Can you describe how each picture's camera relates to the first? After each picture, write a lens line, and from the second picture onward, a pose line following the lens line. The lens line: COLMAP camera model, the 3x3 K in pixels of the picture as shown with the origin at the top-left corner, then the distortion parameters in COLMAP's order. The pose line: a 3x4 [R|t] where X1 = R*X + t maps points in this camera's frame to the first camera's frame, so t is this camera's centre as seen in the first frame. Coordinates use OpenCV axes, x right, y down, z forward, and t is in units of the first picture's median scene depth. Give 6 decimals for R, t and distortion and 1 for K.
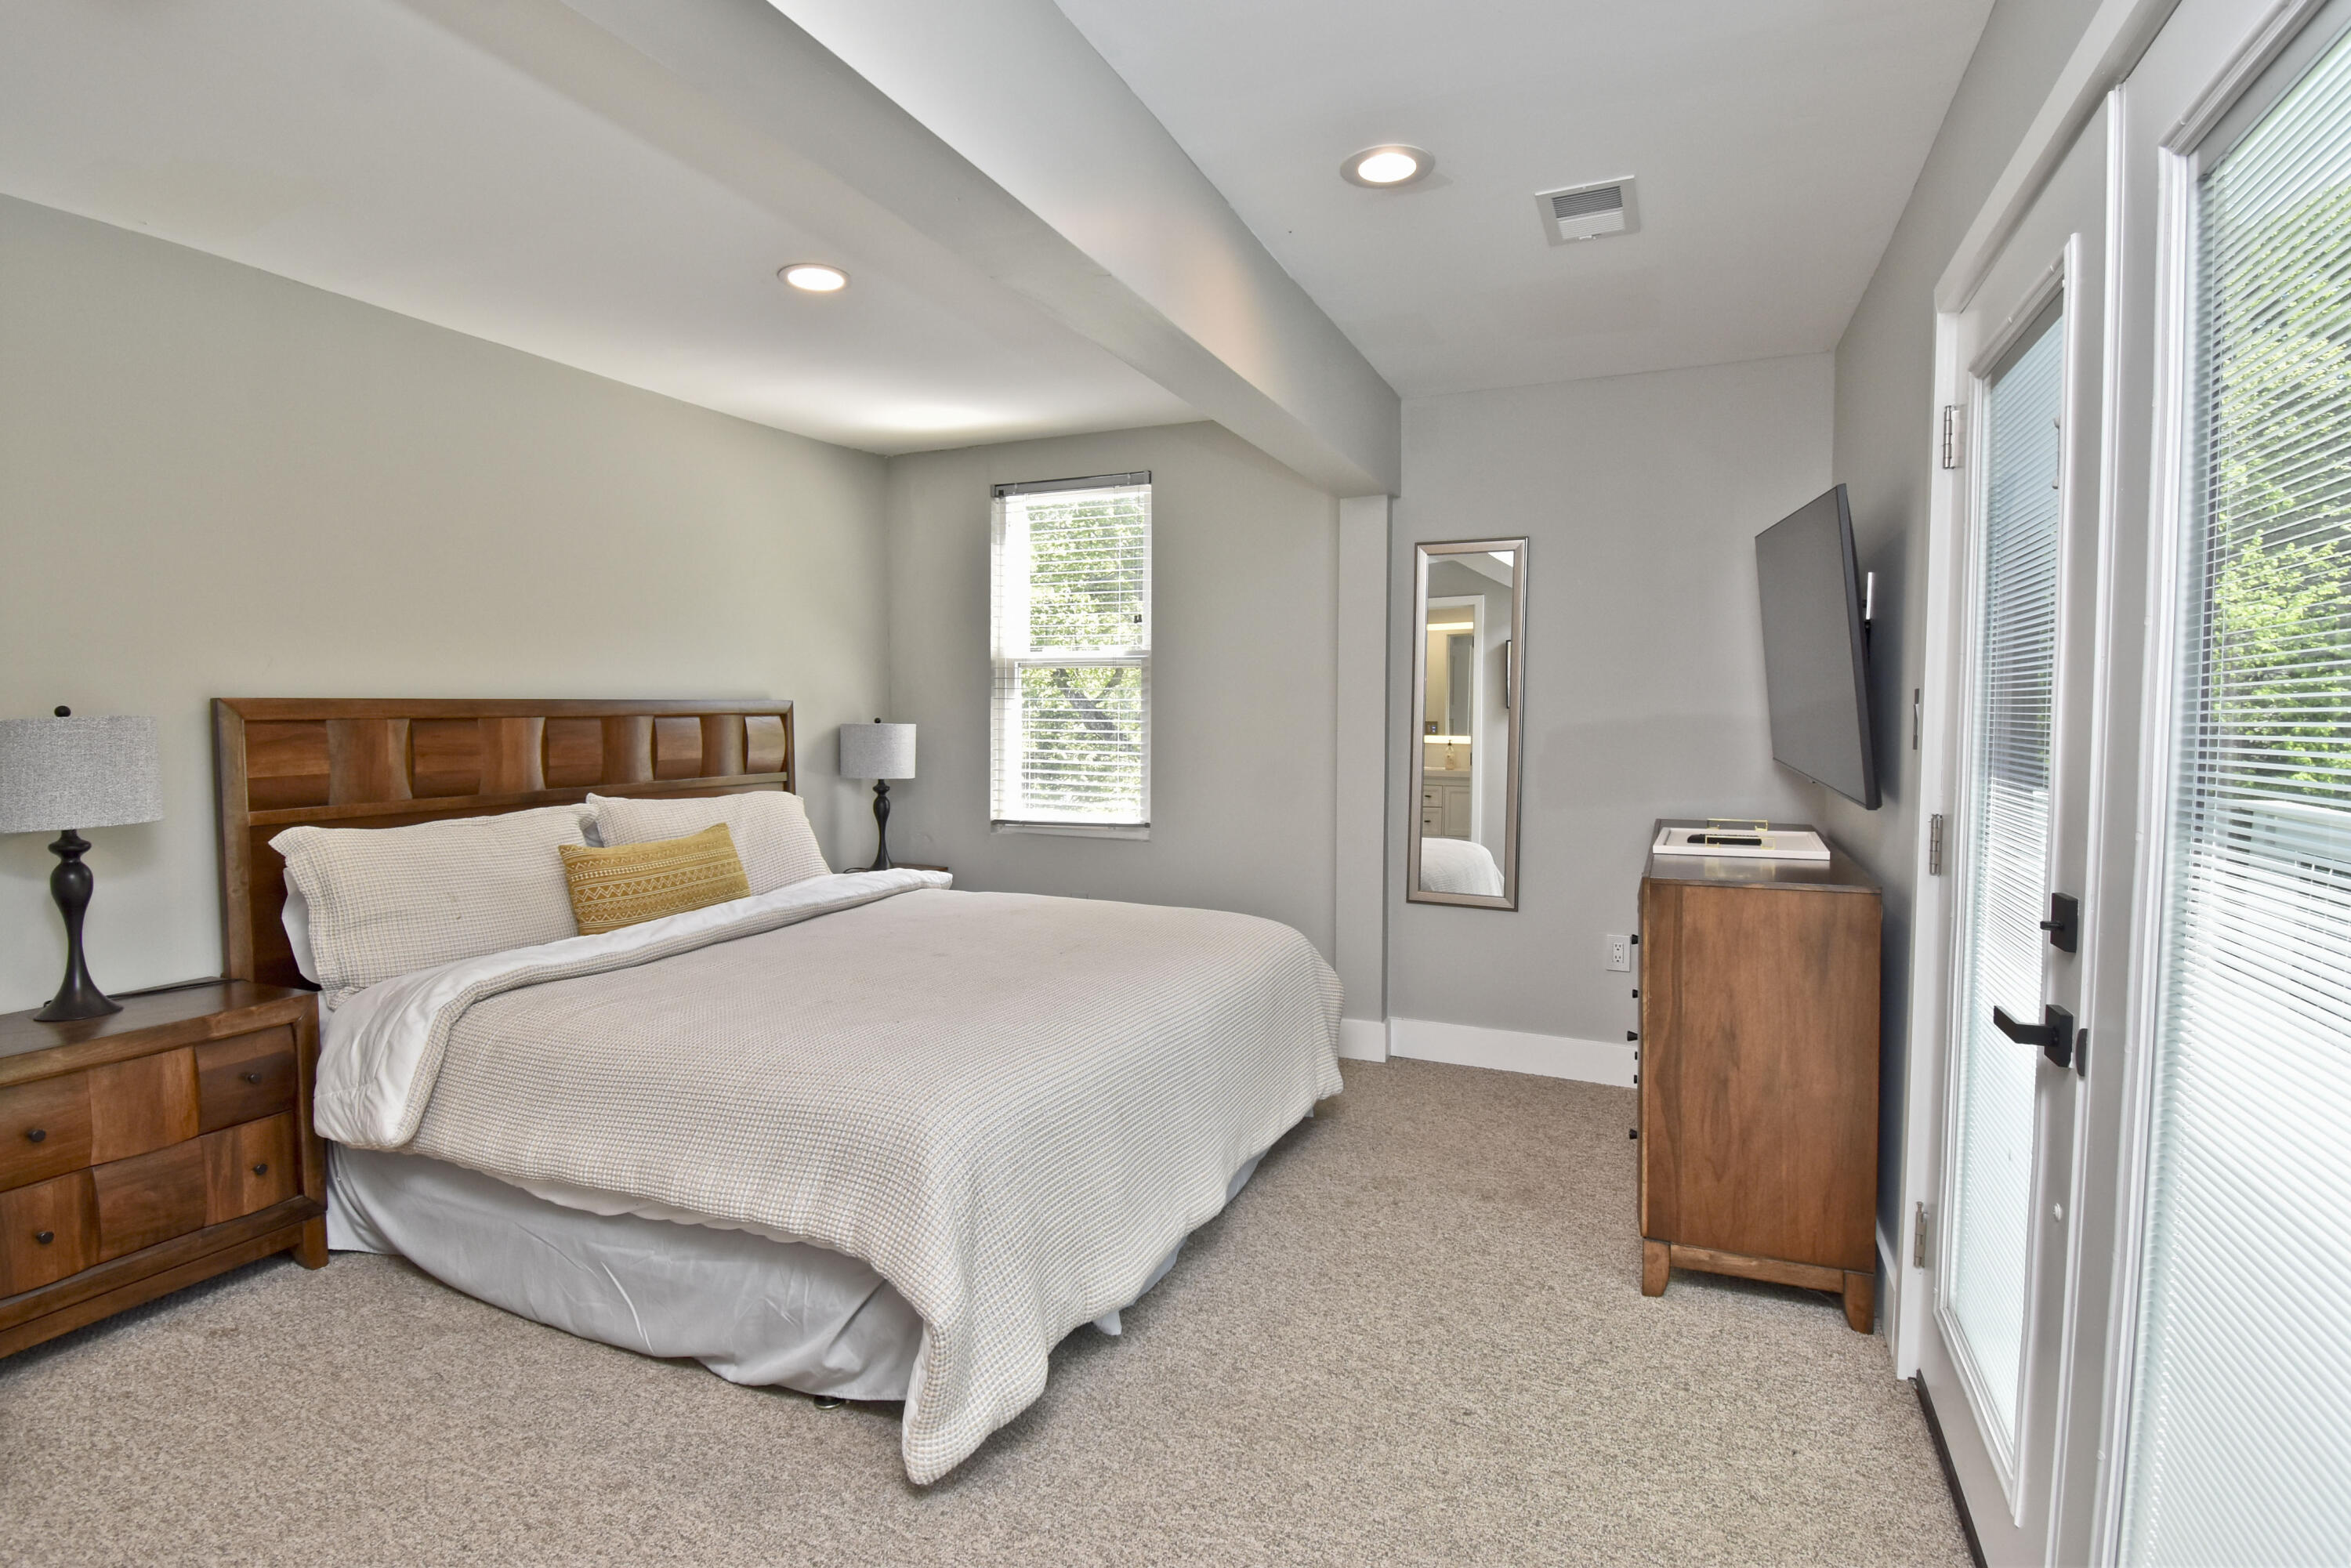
lens RADIAL K [[1198.5, 0, 1175.5], [0, 1198.5, 784.0], [0, 0, 1]] dist [0.000190, -0.000045]
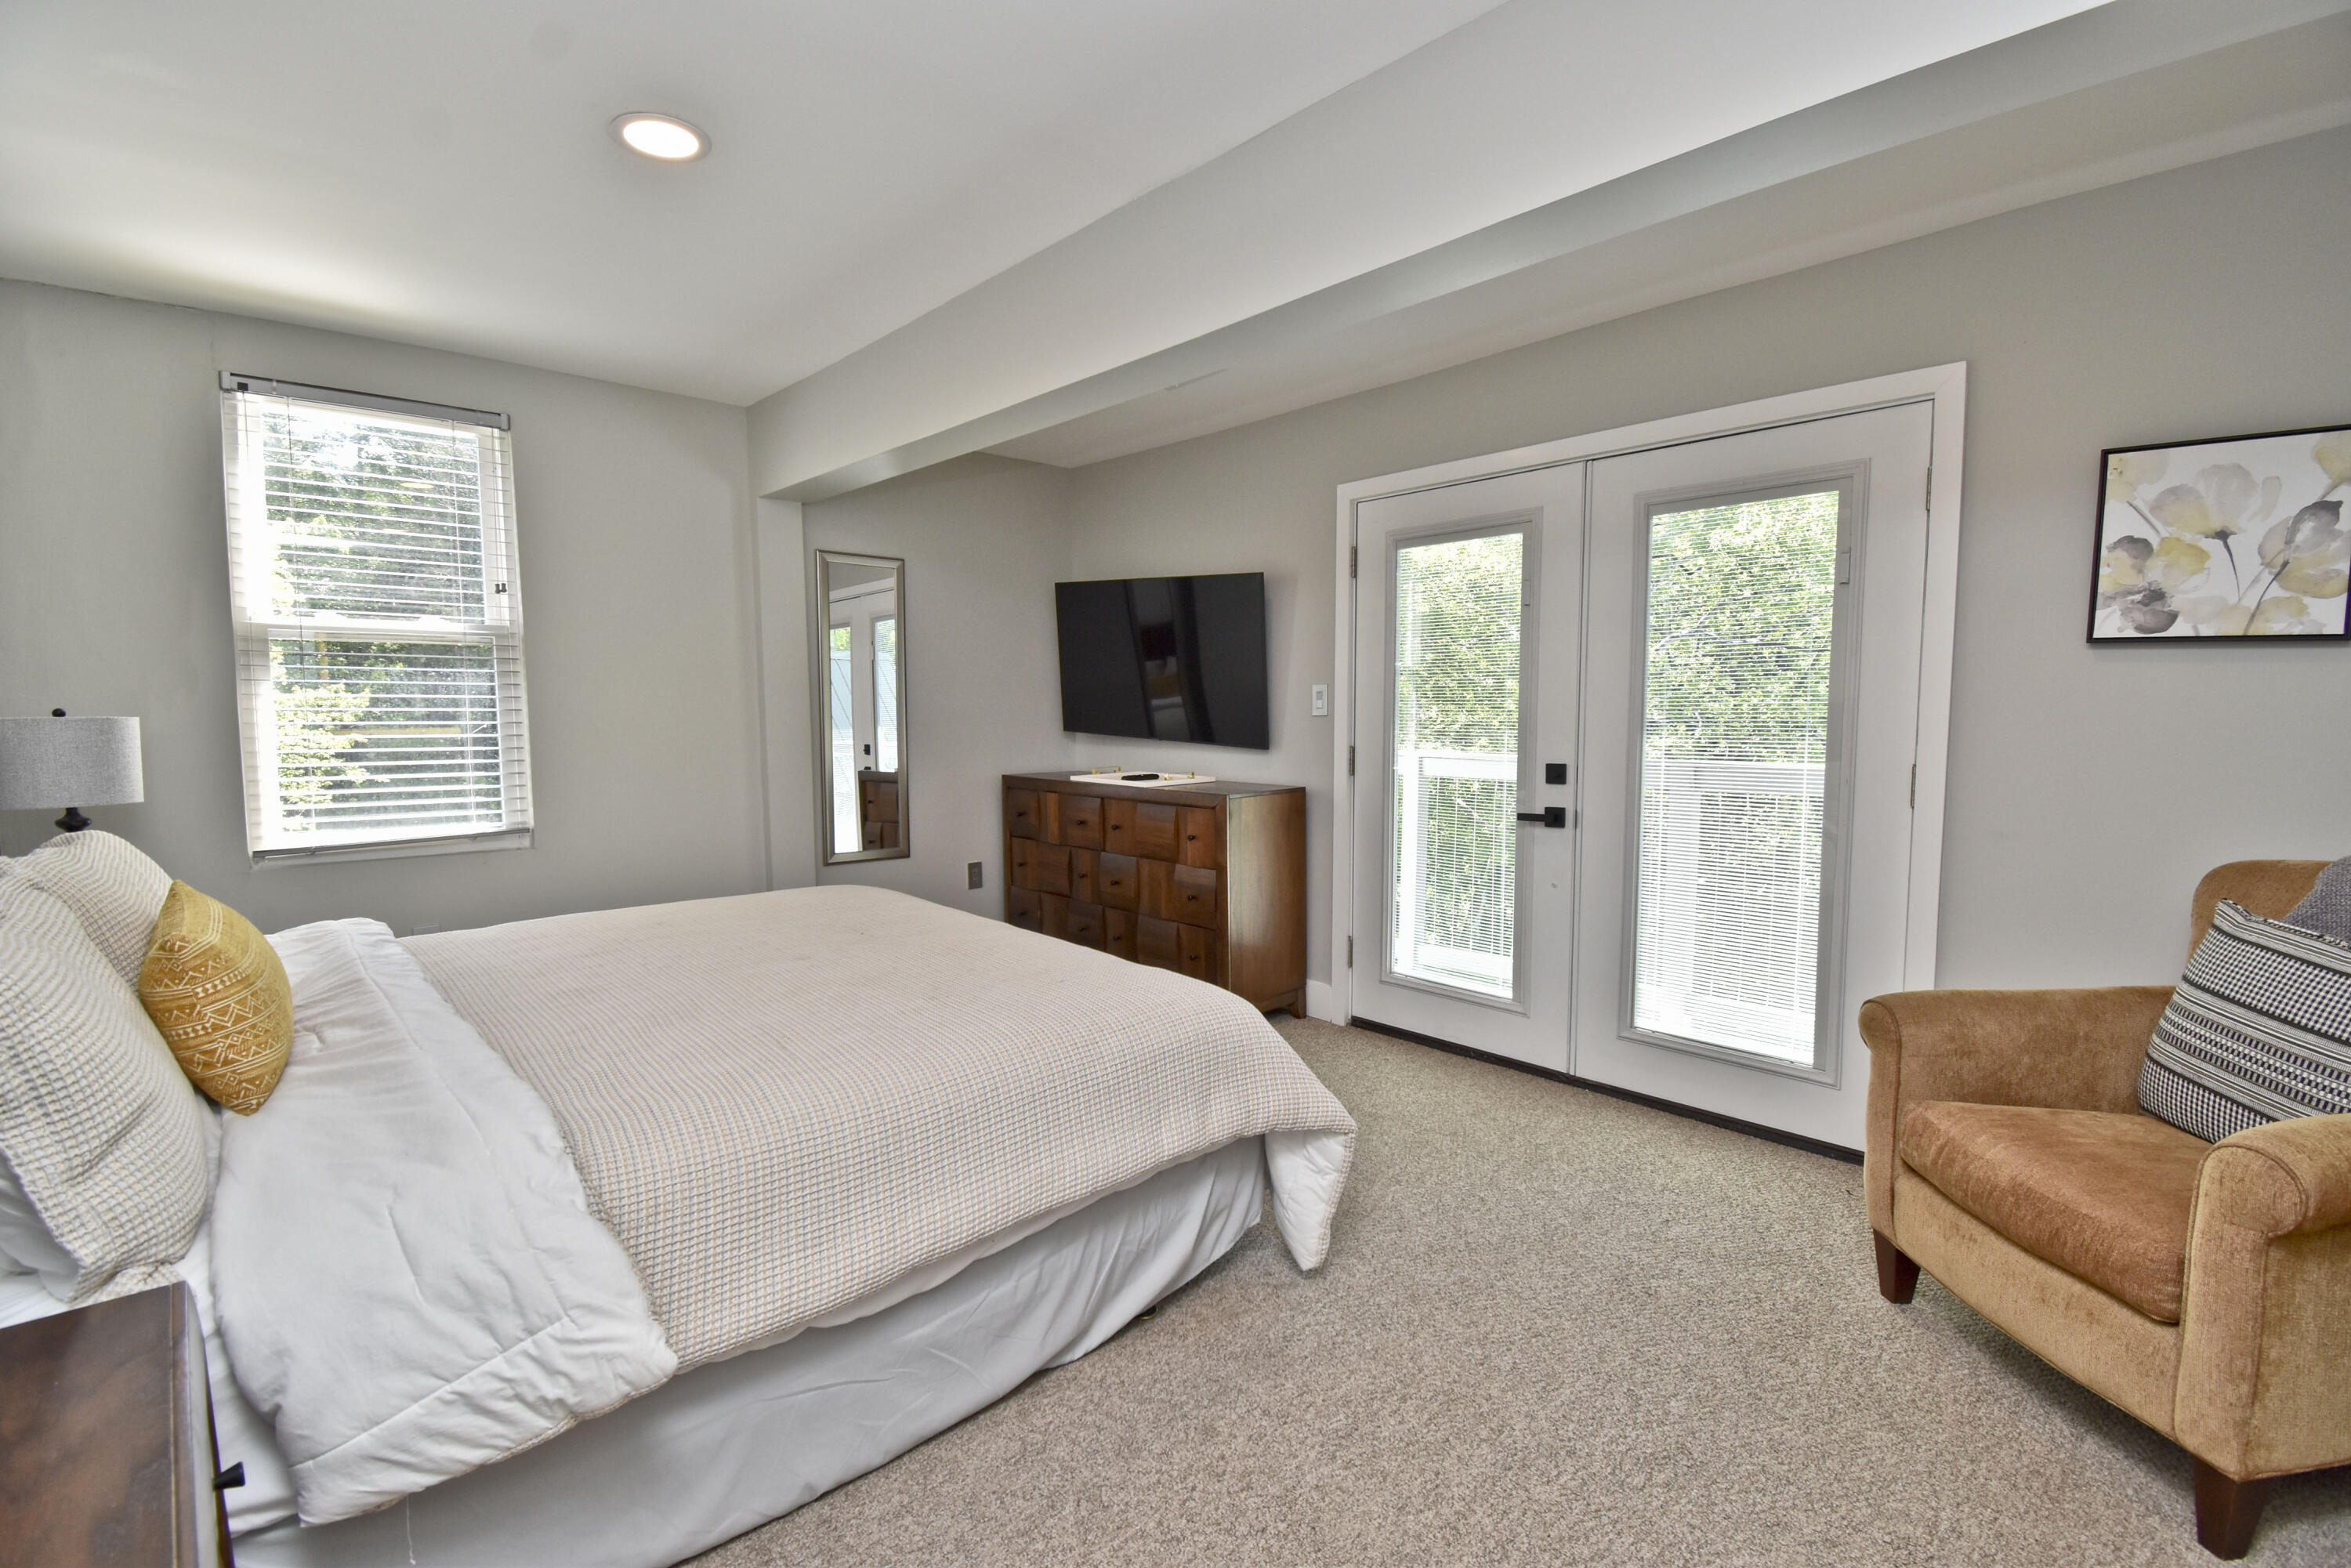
lens RADIAL K [[1043.8, 0, 1175.5], [0, 1043.8, 784.0], [0, 0, 1]] dist [-0.000590, -0.000431]
pose [[0.397451, -0.079375, 0.914184, -0.534268], [0.058987, 0.996401, 0.060868, -0.016879], [-0.915726, 0.029733, 0.400703, 0.269387]]
